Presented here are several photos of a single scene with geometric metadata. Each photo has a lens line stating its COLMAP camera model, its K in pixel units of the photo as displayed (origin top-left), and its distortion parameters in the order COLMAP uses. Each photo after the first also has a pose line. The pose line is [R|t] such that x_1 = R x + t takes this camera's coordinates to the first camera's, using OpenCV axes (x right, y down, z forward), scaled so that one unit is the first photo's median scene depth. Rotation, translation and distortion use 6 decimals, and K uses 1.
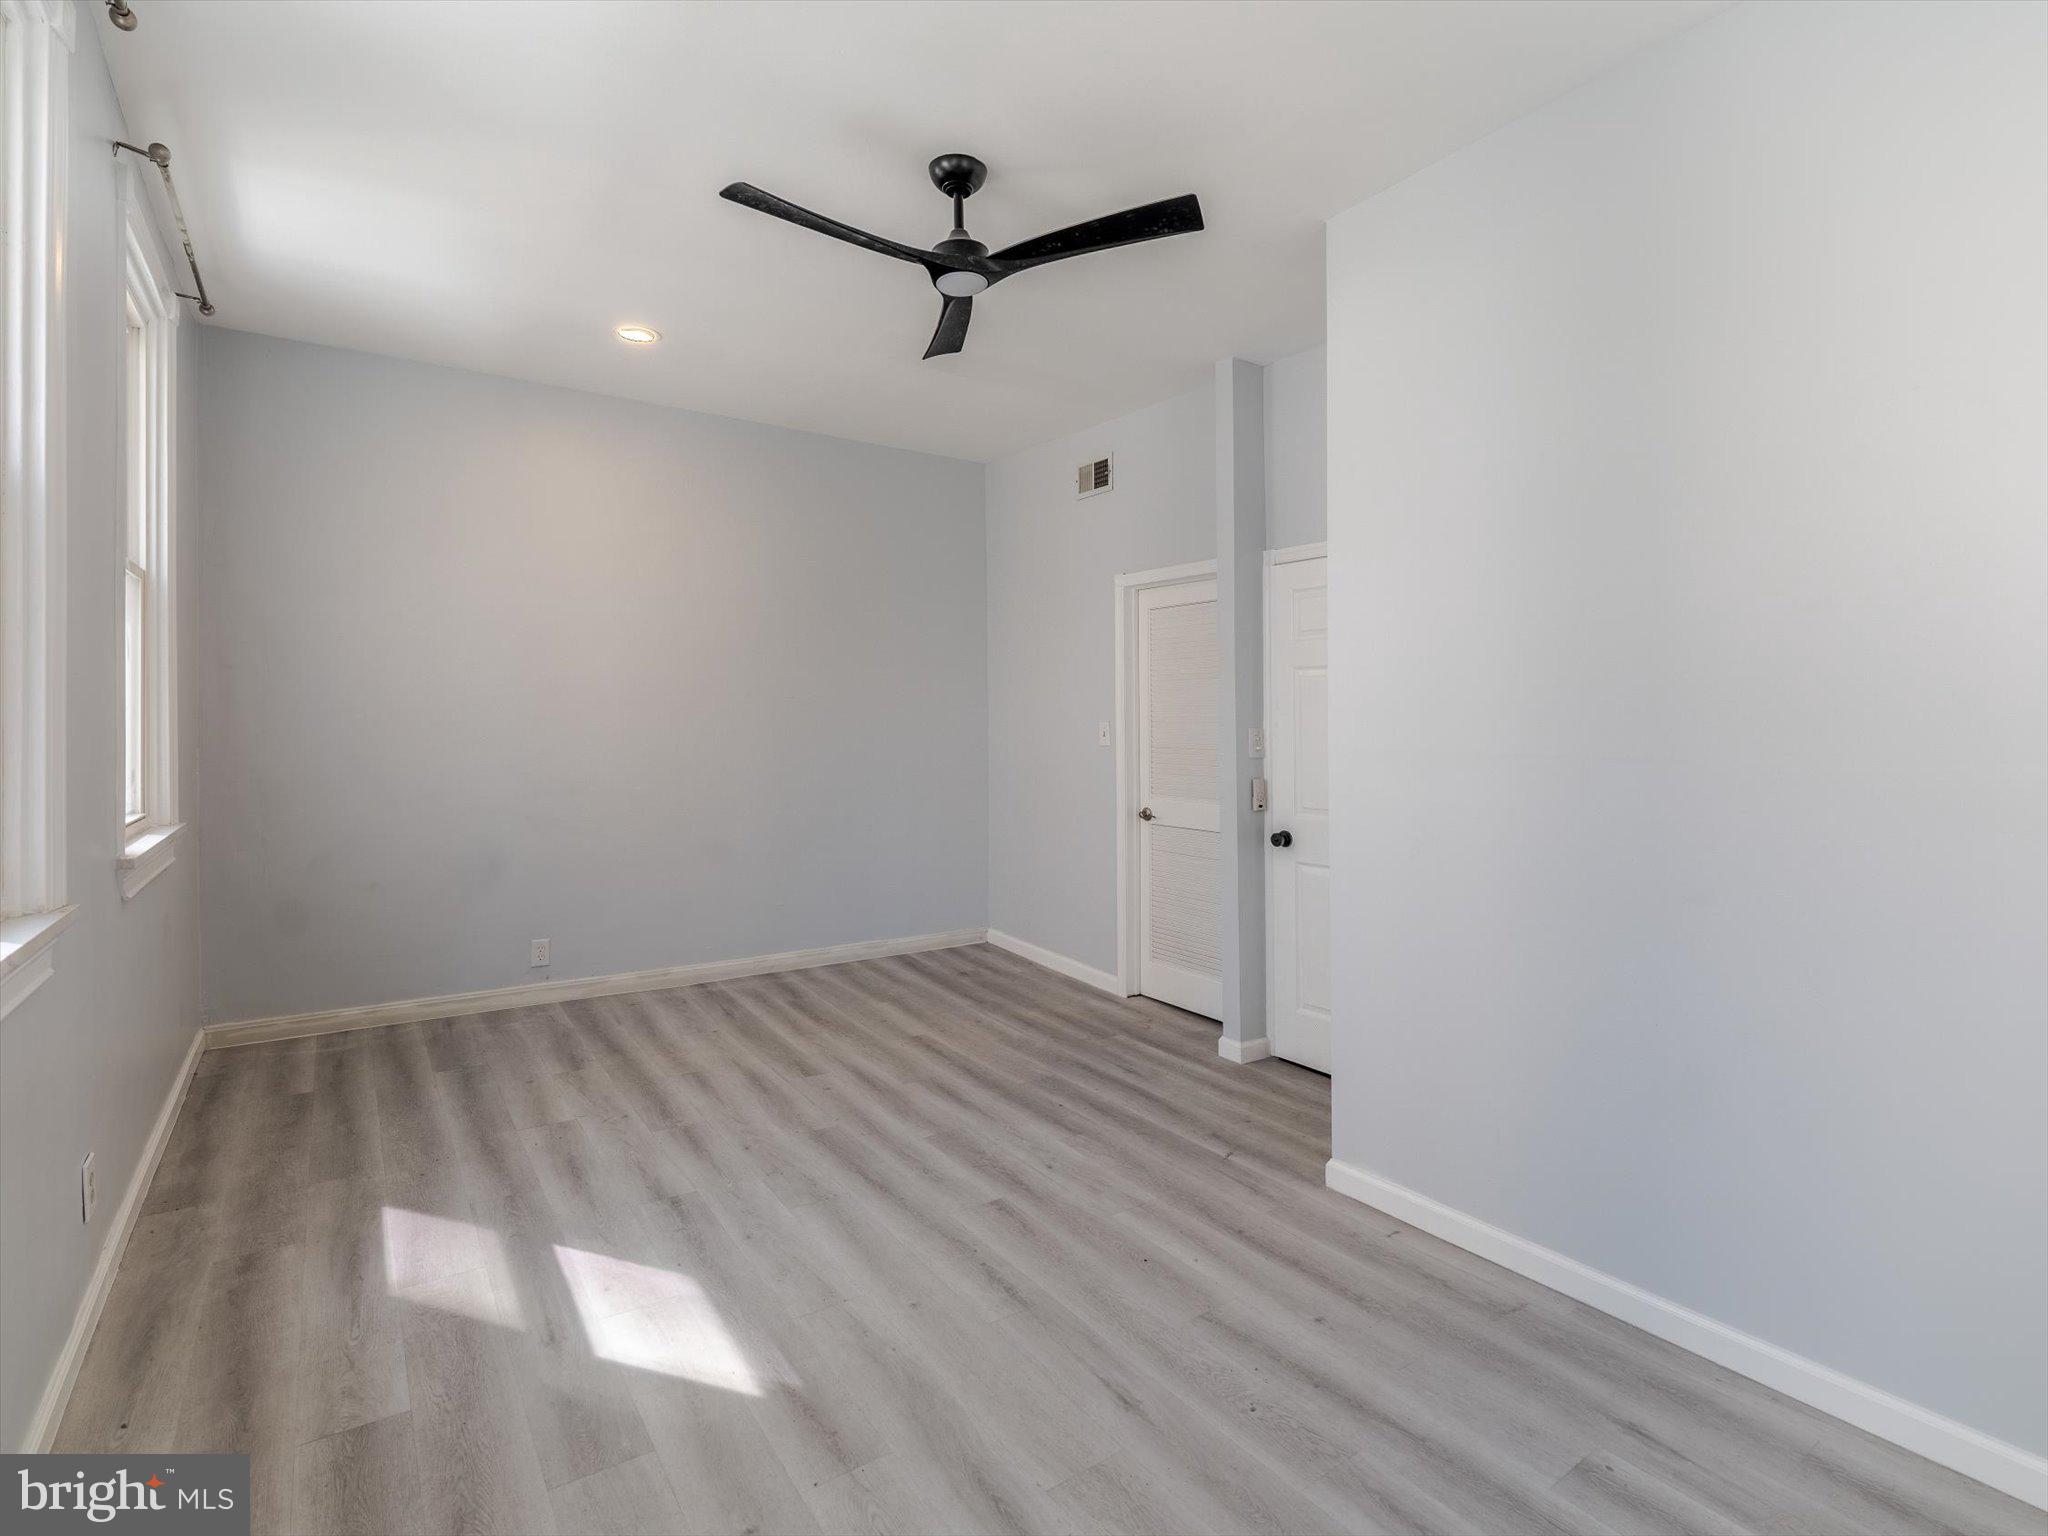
lens RADIAL K [[979.4, 0, 1023.6], [0, 979.4, 755.6], [0, 0, 1]] dist [-0.004299, 0.000930]
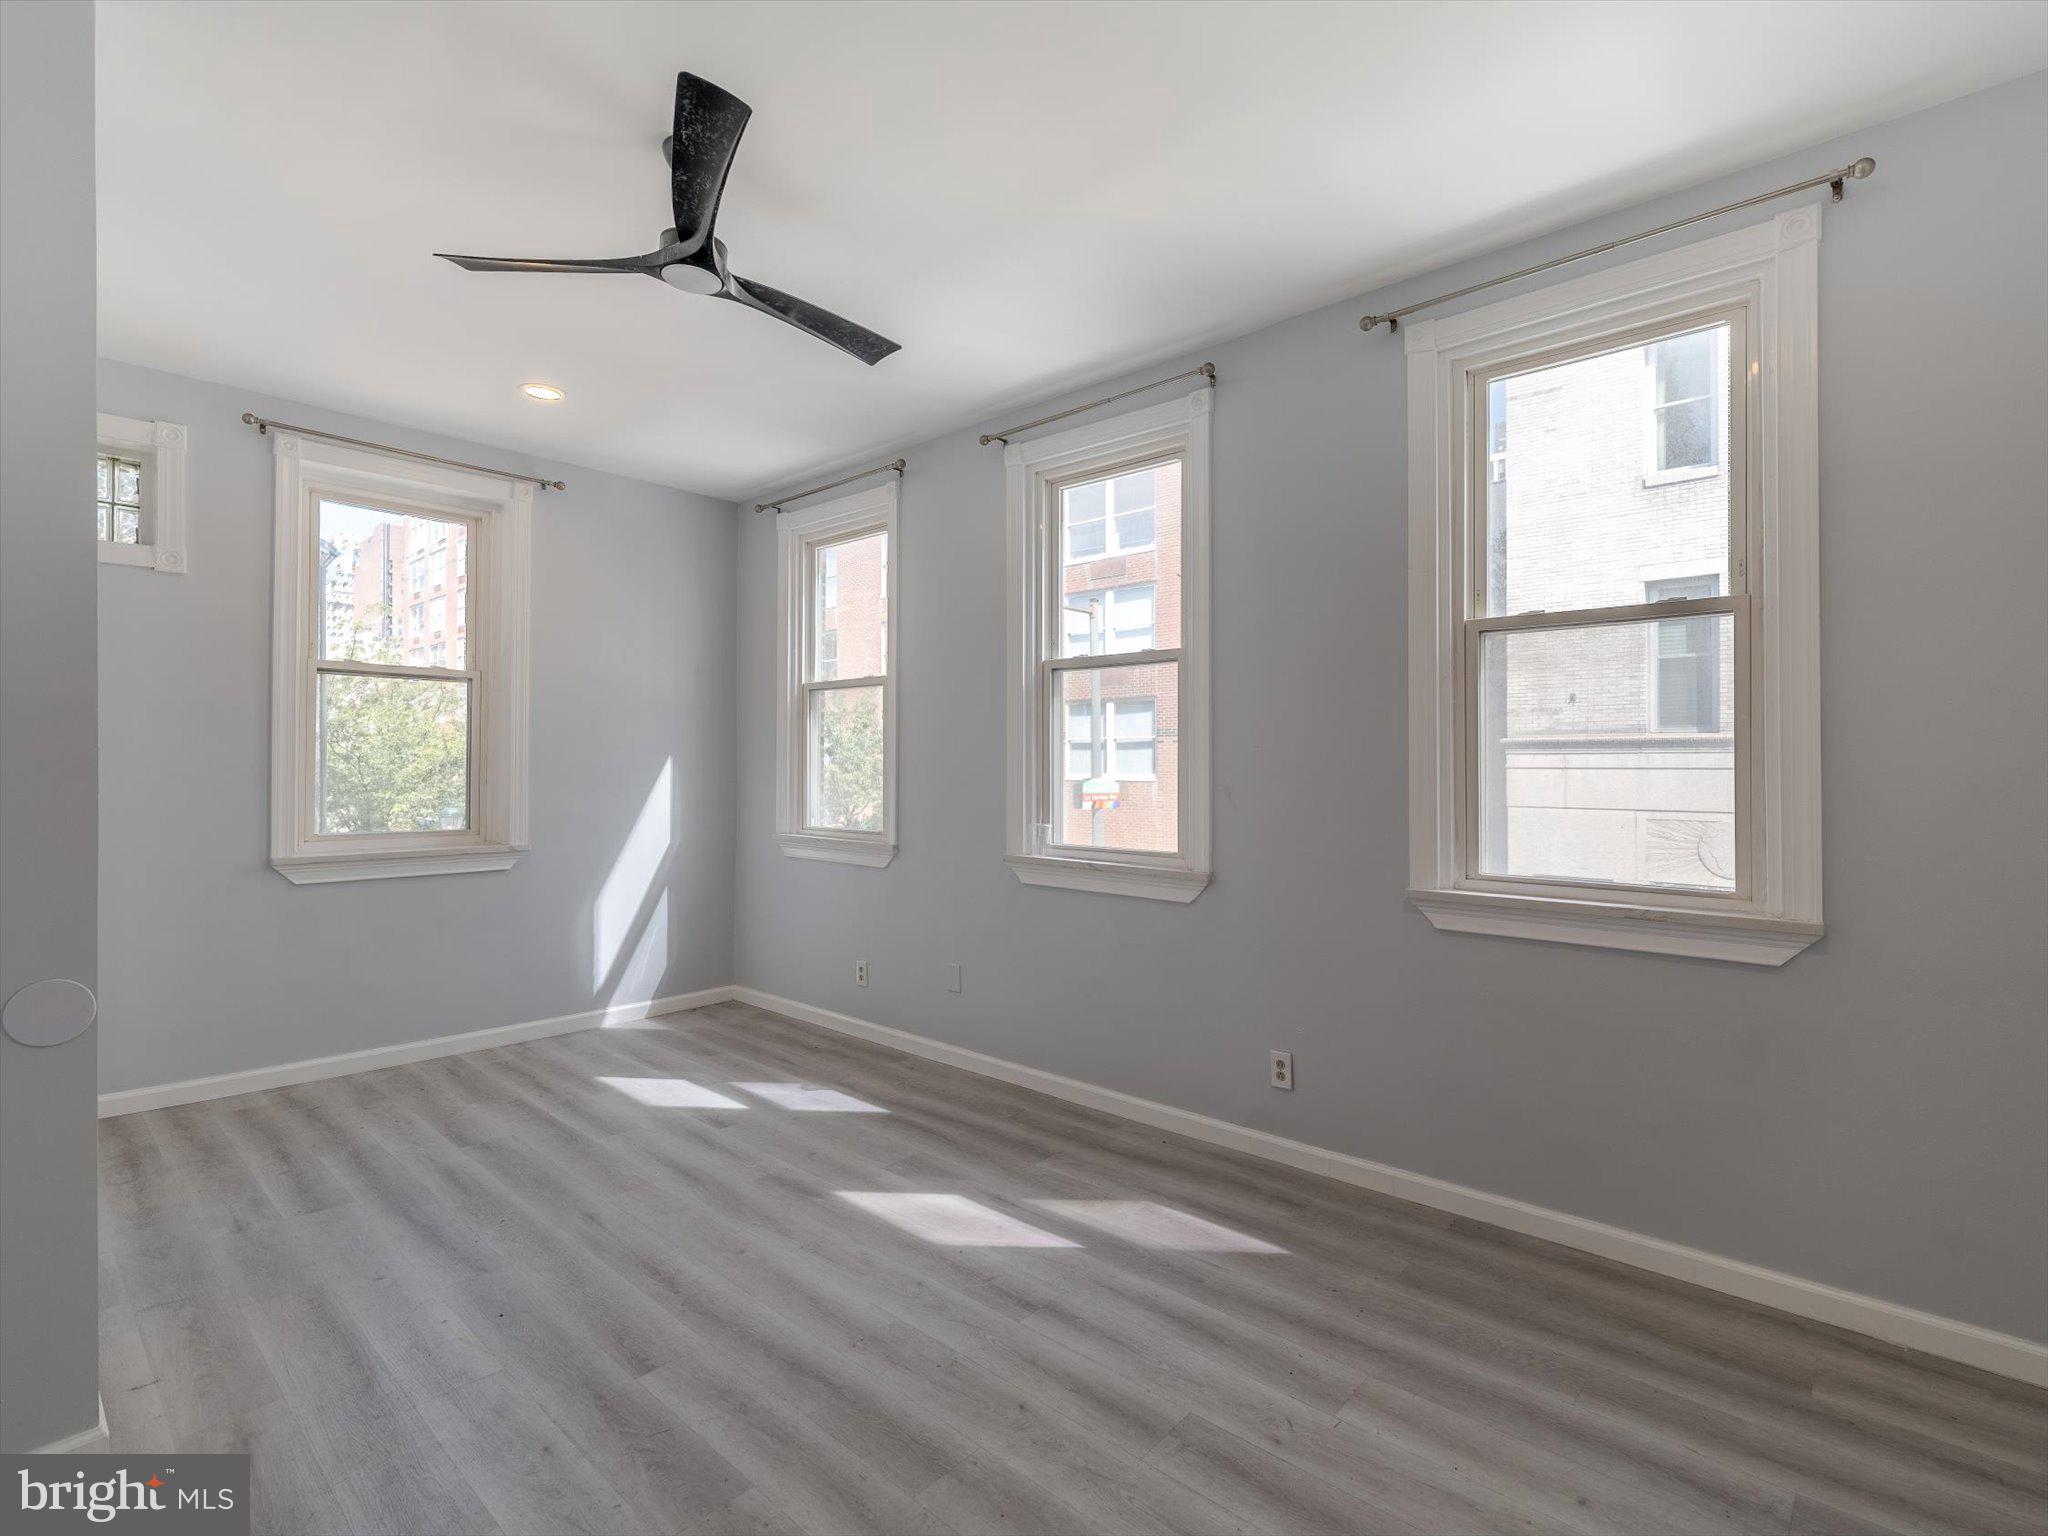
lens RADIAL K [[979.4, 0, 1025.3], [0, 979.4, 765.1], [0, 0, 1]] dist [-0.004299, 0.000930]
pose [[-0.974988, -0.013026, -0.221876, -0.171124], [-0.019733, 0.999412, 0.028038, -0.076684], [0.221381, 0.031715, -0.974672, 2.160807]]
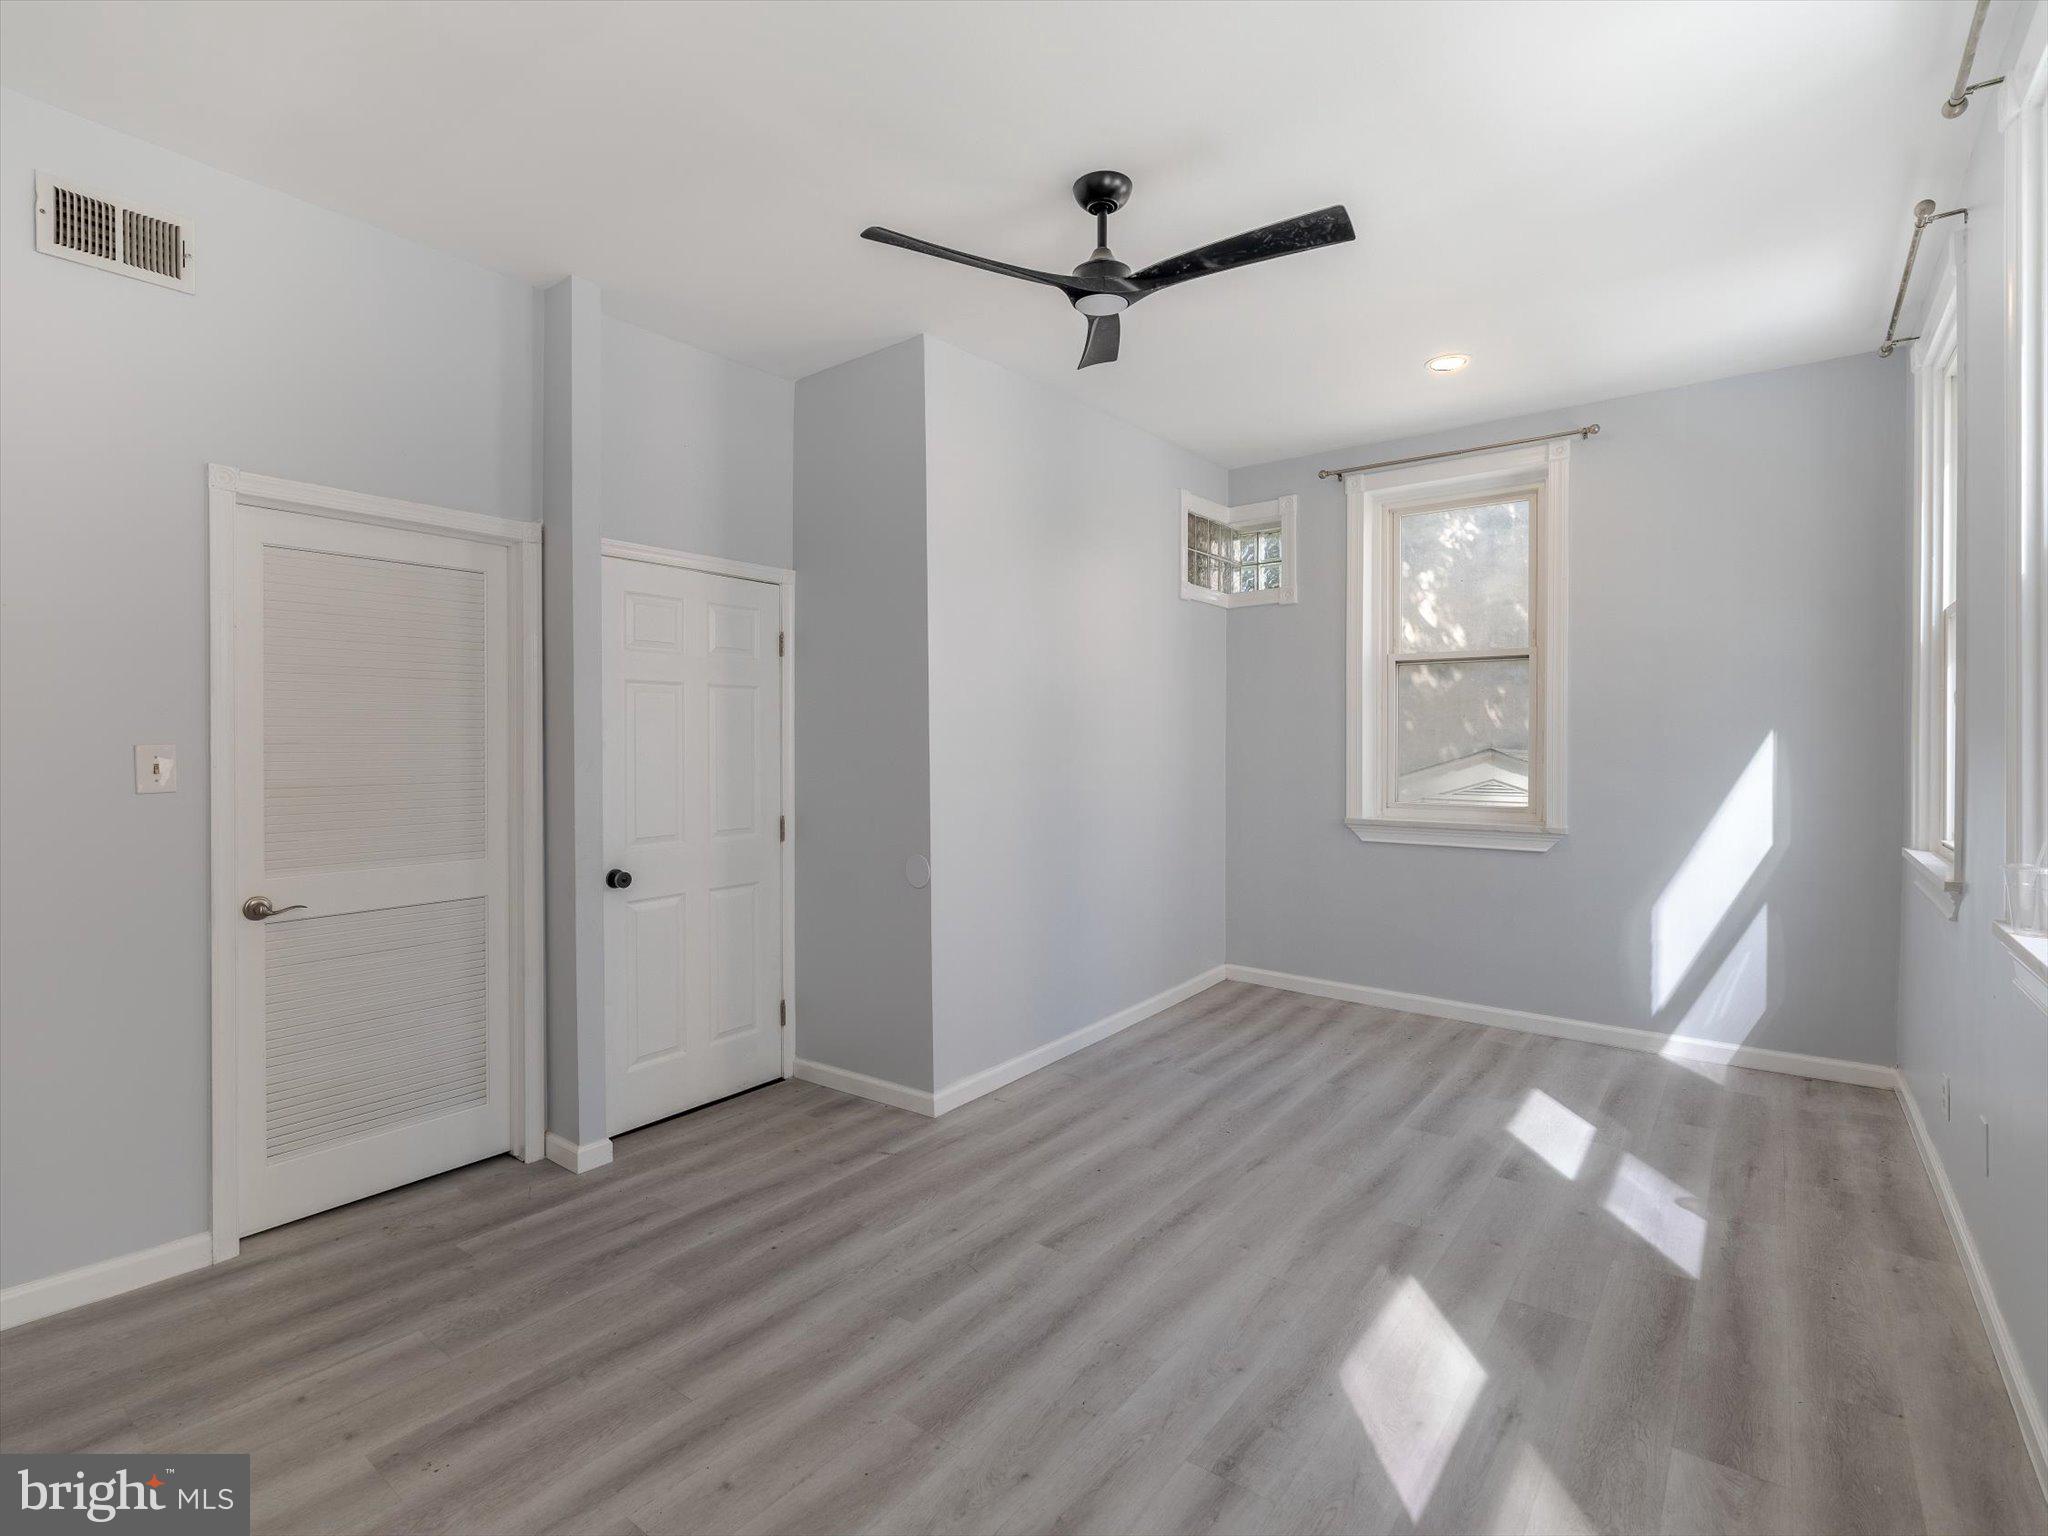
lens RADIAL K [[979.4, 0, 1017.3], [0, 979.4, 755.3], [0, 0, 1]] dist [-0.004299, 0.000930]
pose [[-0.291966, -0.021933, 0.956177, -1.098091], [0.029510, 0.999054, 0.031927, -0.066943], [-0.955973, 0.037538, -0.291043, 1.525757]]
